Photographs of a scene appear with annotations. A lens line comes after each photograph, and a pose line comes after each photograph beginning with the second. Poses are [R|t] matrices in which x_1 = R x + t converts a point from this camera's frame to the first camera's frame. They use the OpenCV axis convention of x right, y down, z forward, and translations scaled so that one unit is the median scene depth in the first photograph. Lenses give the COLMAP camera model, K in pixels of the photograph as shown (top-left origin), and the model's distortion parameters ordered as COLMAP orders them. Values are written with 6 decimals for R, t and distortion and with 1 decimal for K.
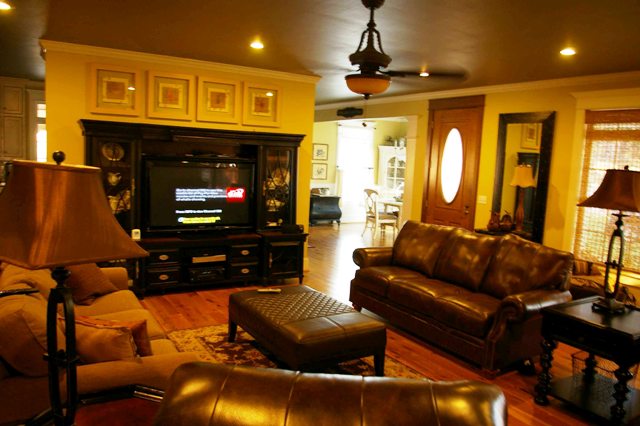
lens RADIAL K [[493.1, 0, 319.4], [0, 493.1, 215.5], [0, 0, 1]] dist [-0.085775, 0.022350]
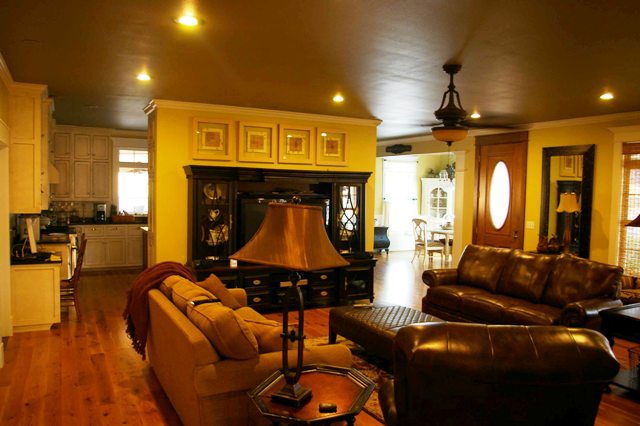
lens RADIAL K [[493.1, 0, 319.4], [0, 493.1, 214.3], [0, 0, 1]] dist [-0.085775, 0.022350]
pose [[0.998272, -0.027728, -0.051802, -0.104935], [0.024168, 0.997383, -0.068144, 0.008685], [0.053556, 0.066774, 0.996330, -0.149526]]
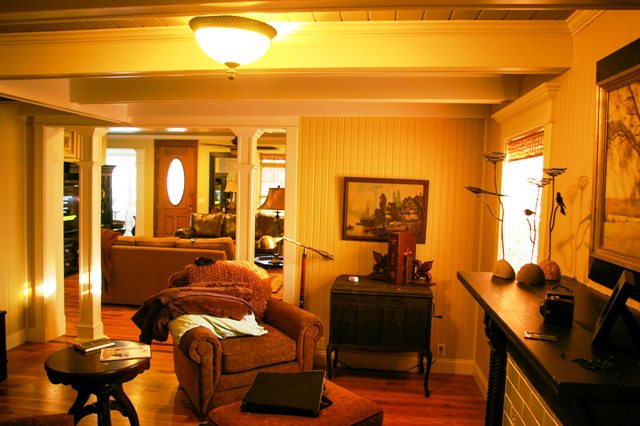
lens RADIAL K [[493.1, 0, 319.9], [0, 493.1, 211.9], [0, 0, 1]] dist [-0.085775, 0.022350]
pose [[0.615202, -0.080753, 0.784223, -0.957468], [0.094839, 0.995097, 0.028069, 0.000006], [-0.782644, 0.057107, 0.619844, -0.506634]]
